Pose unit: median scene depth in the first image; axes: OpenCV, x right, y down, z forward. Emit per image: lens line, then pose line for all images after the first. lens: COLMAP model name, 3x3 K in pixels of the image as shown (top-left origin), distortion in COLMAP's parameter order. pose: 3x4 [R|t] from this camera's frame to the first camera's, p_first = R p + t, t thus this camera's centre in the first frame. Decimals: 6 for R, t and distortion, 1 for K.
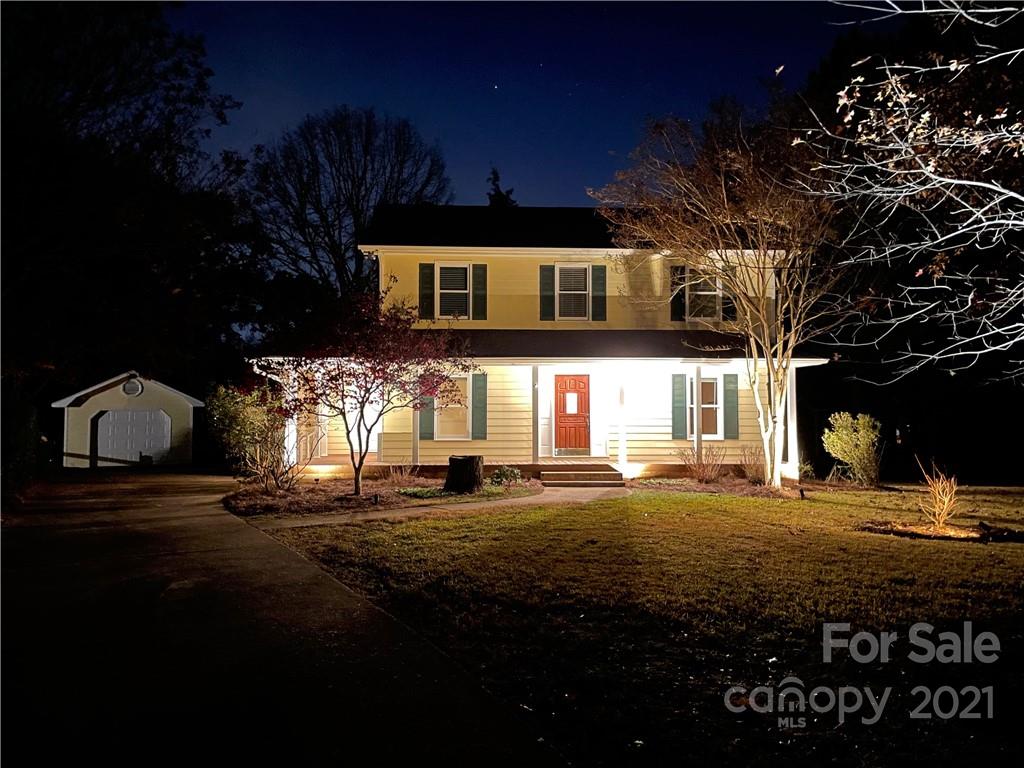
lens RADIAL K [[765.6, 0, 512.0], [0, 765.6, 384.0], [0, 0, 1]] dist [-0.002058, -0.001481]
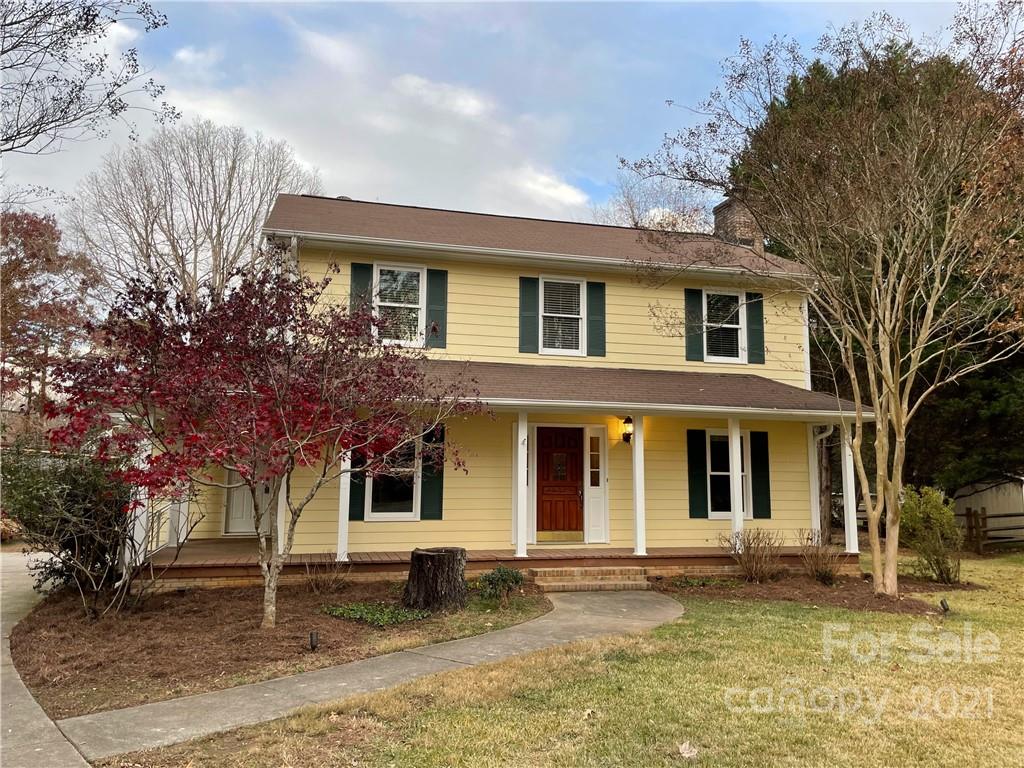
lens RADIAL K [[765.6, 0, 512.0], [0, 765.6, 384.0], [0, 0, 1]] dist [-0.002058, -0.001481]
pose [[0.980828, 0.034344, 0.191824, -0.036963], [-0.017681, 0.995972, -0.087909, 0.003555], [-0.194071, 0.082832, 0.977484, 0.107025]]
